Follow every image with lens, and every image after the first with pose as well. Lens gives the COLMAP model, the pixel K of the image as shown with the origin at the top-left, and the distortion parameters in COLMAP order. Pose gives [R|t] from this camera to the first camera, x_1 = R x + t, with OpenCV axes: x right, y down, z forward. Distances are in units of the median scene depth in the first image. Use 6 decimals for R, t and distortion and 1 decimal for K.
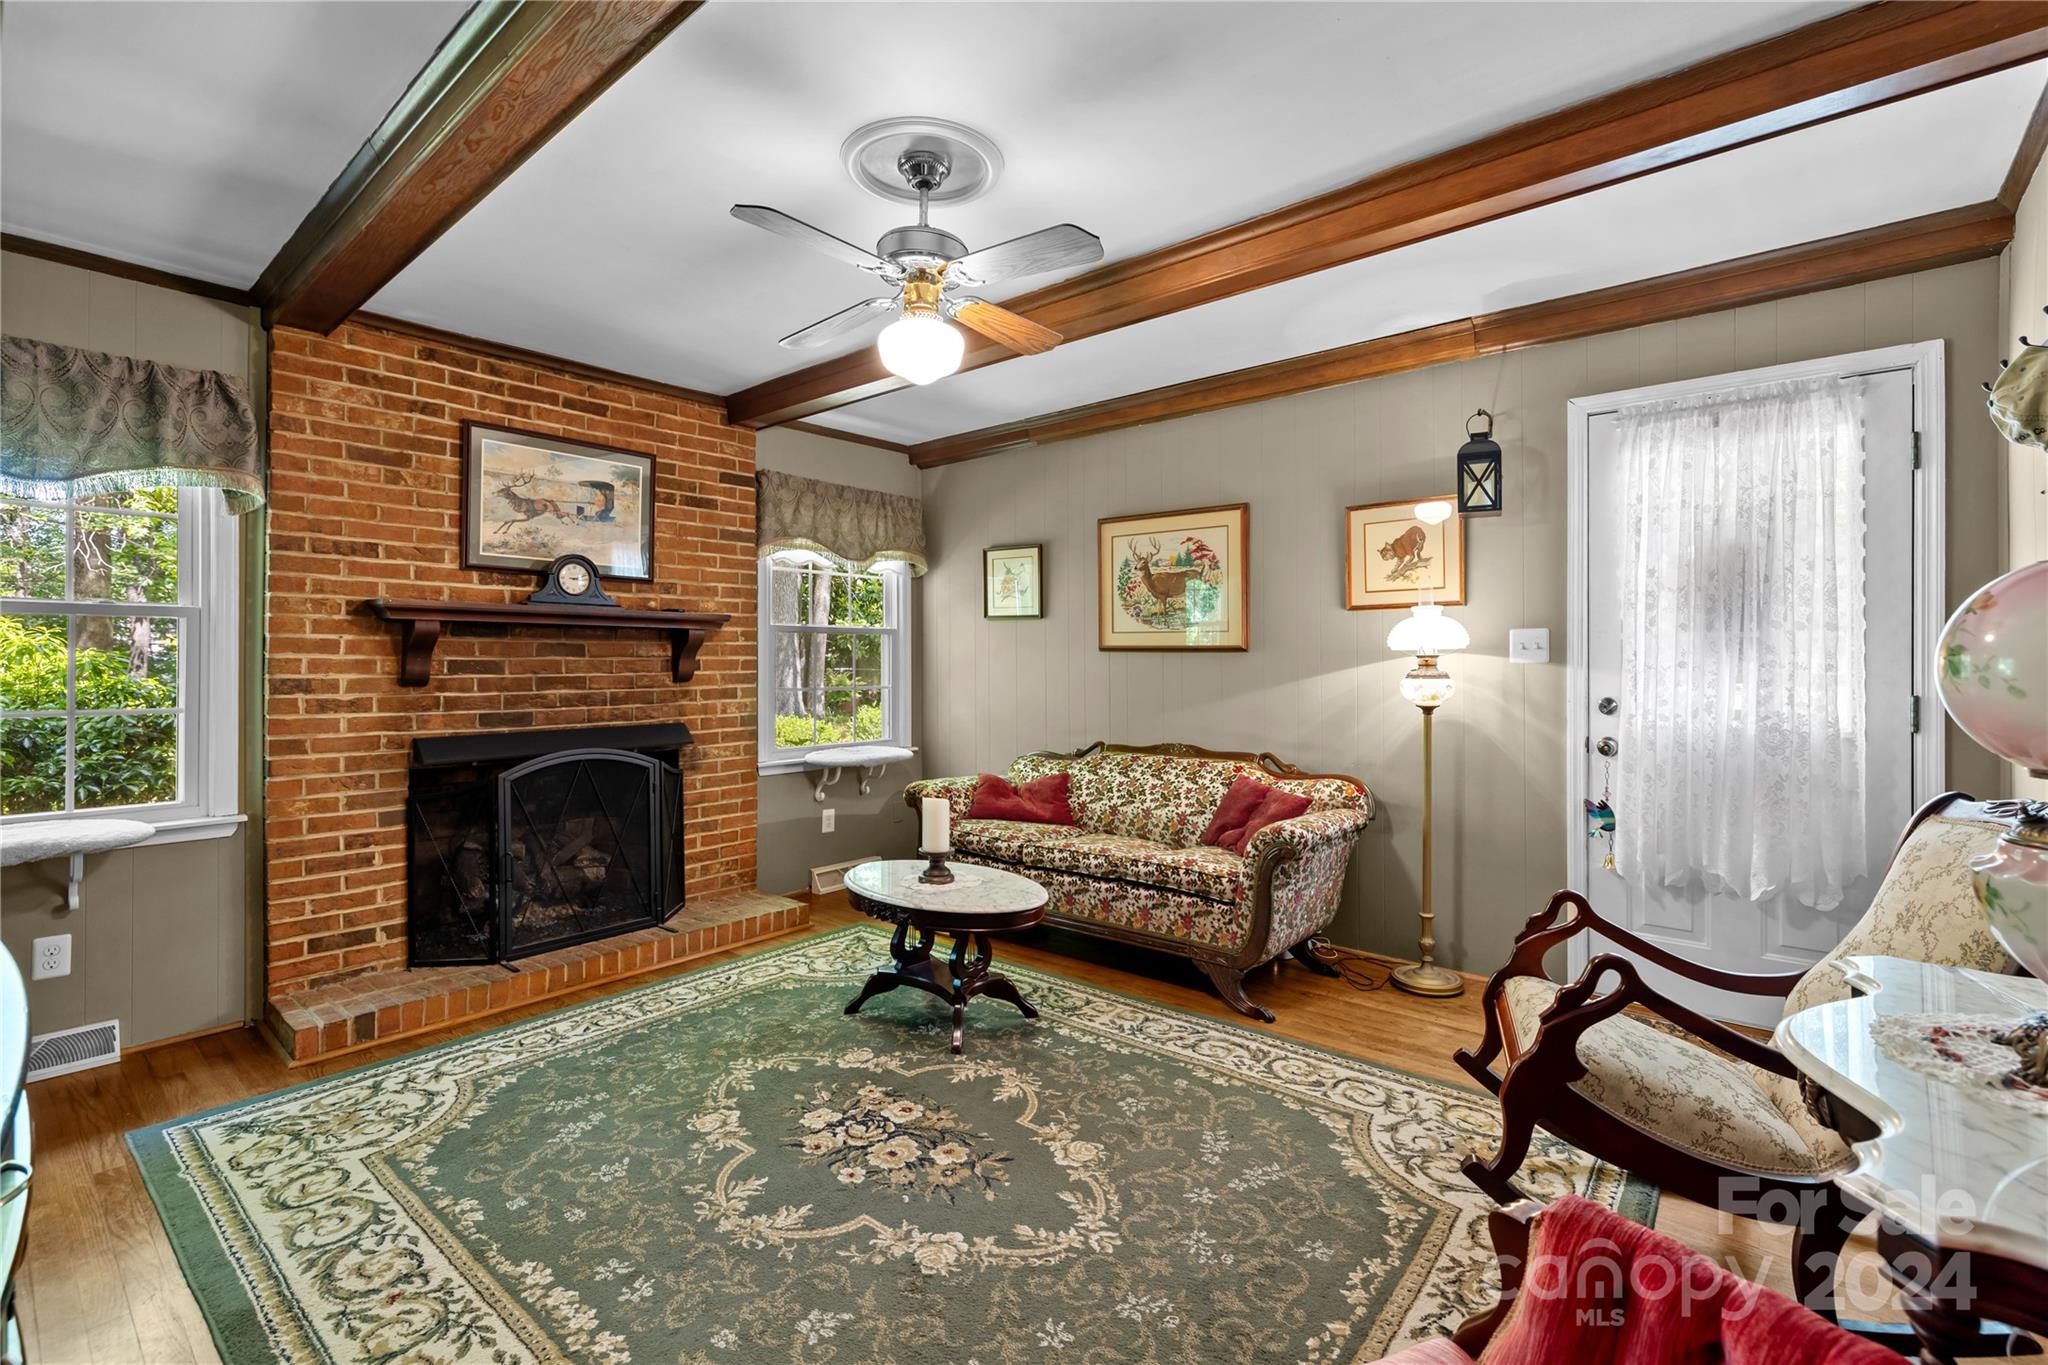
lens RADIAL K [[874.3, 0, 1020.1], [0, 874.3, 668.2], [0, 0, 1]] dist [0.001313, -0.000015]
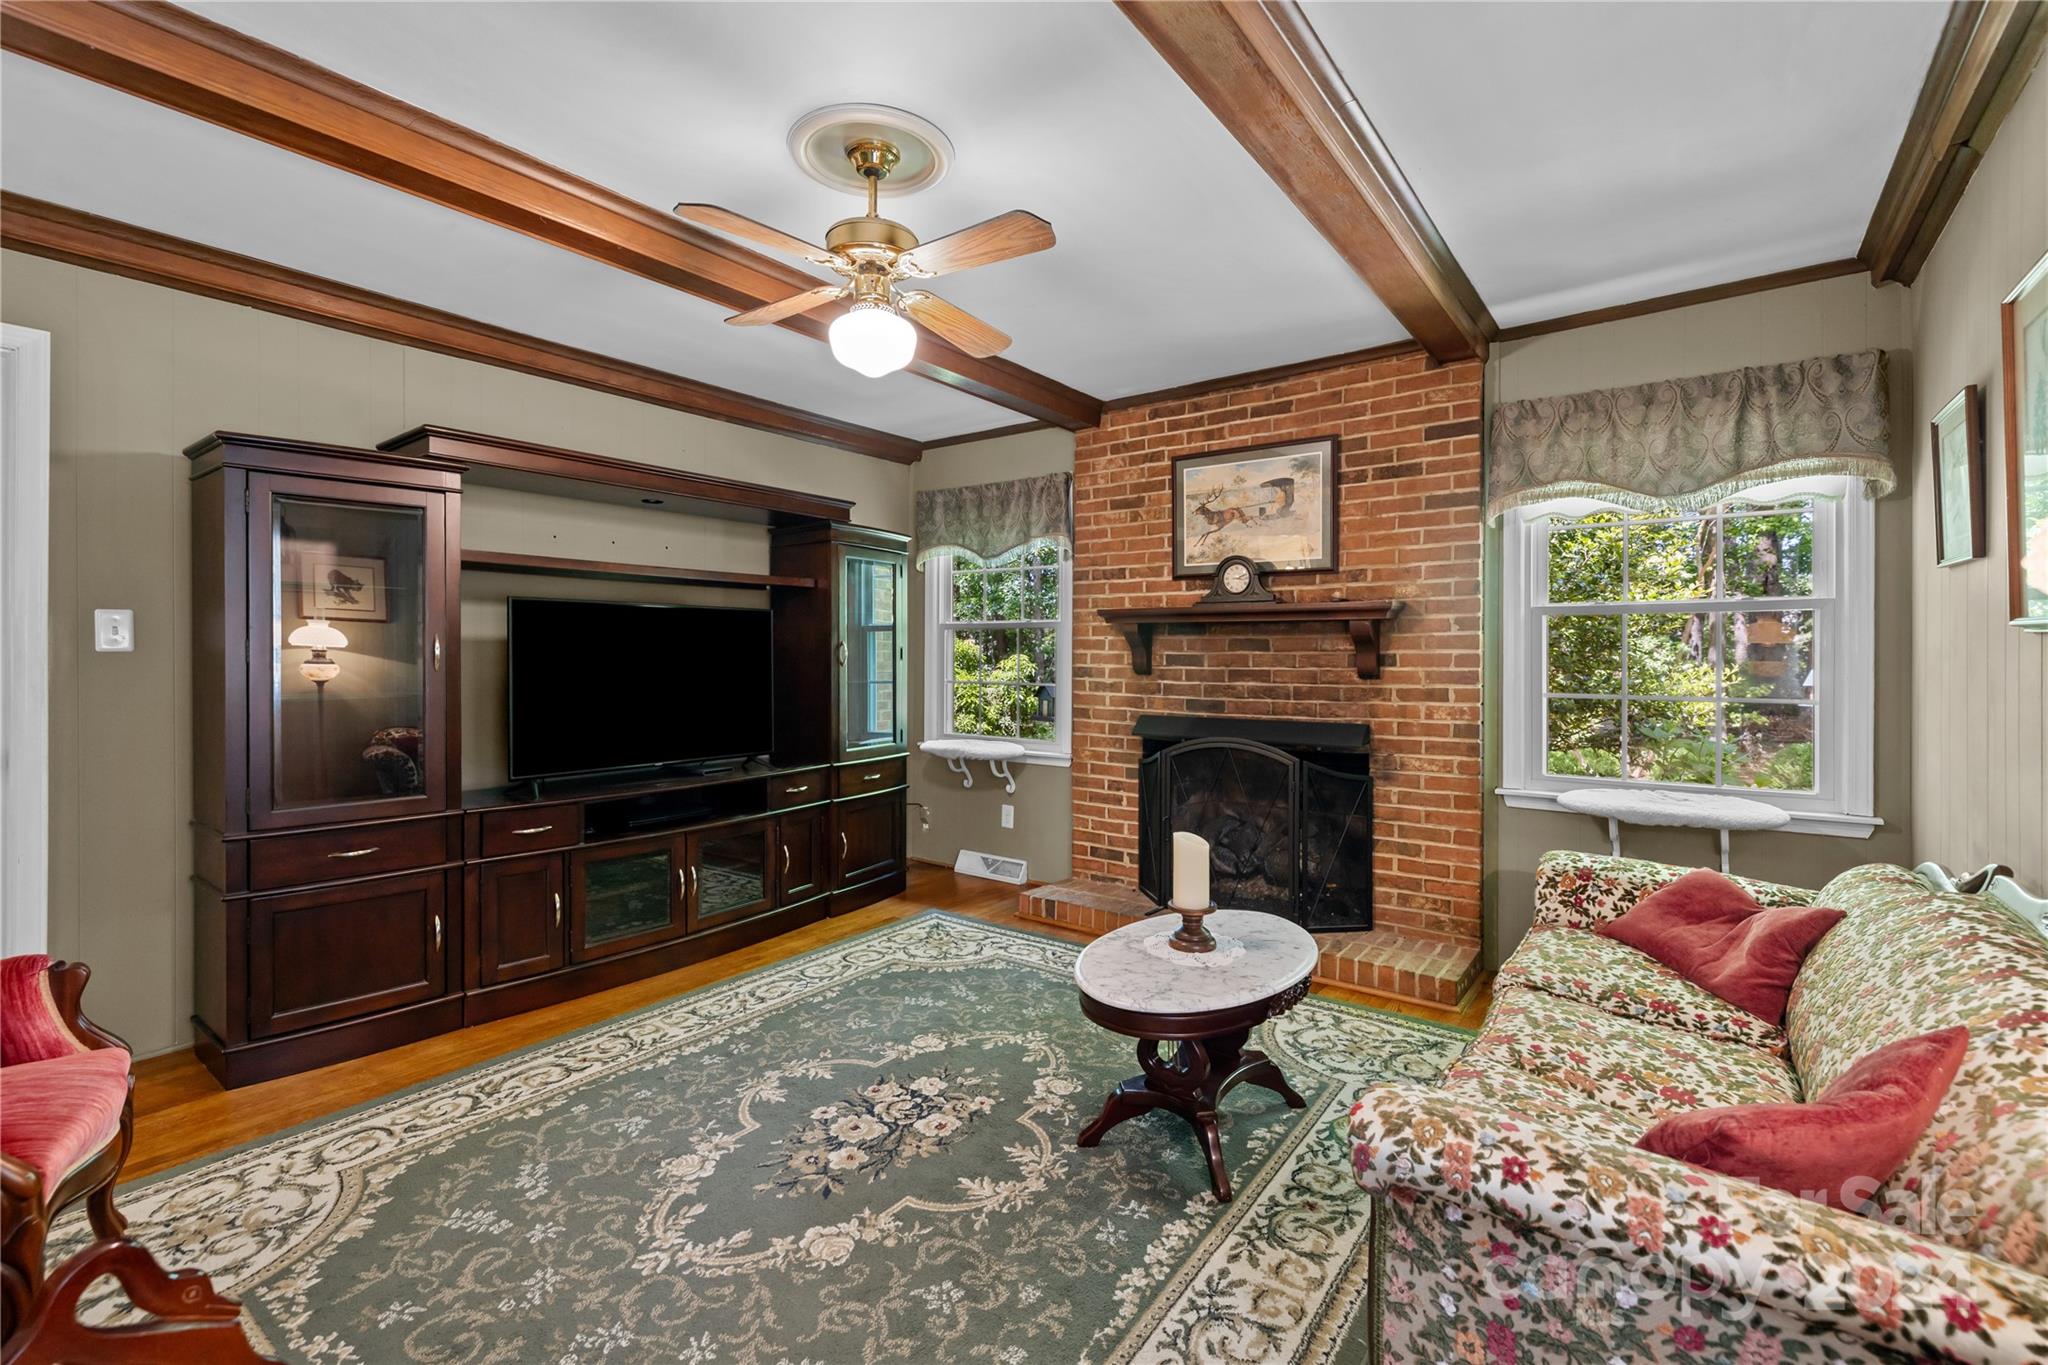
lens RADIAL K [[872.3, 0, 1024.1], [0, 872.3, 662.4], [0, 0, 1]] dist [0.000448, 0.000195]
pose [[0.093547, 0.009820, -0.995566, 0.558692], [-0.009119, 0.999918, 0.009006, -0.007015], [0.995573, 0.008236, 0.093629, 0.678796]]
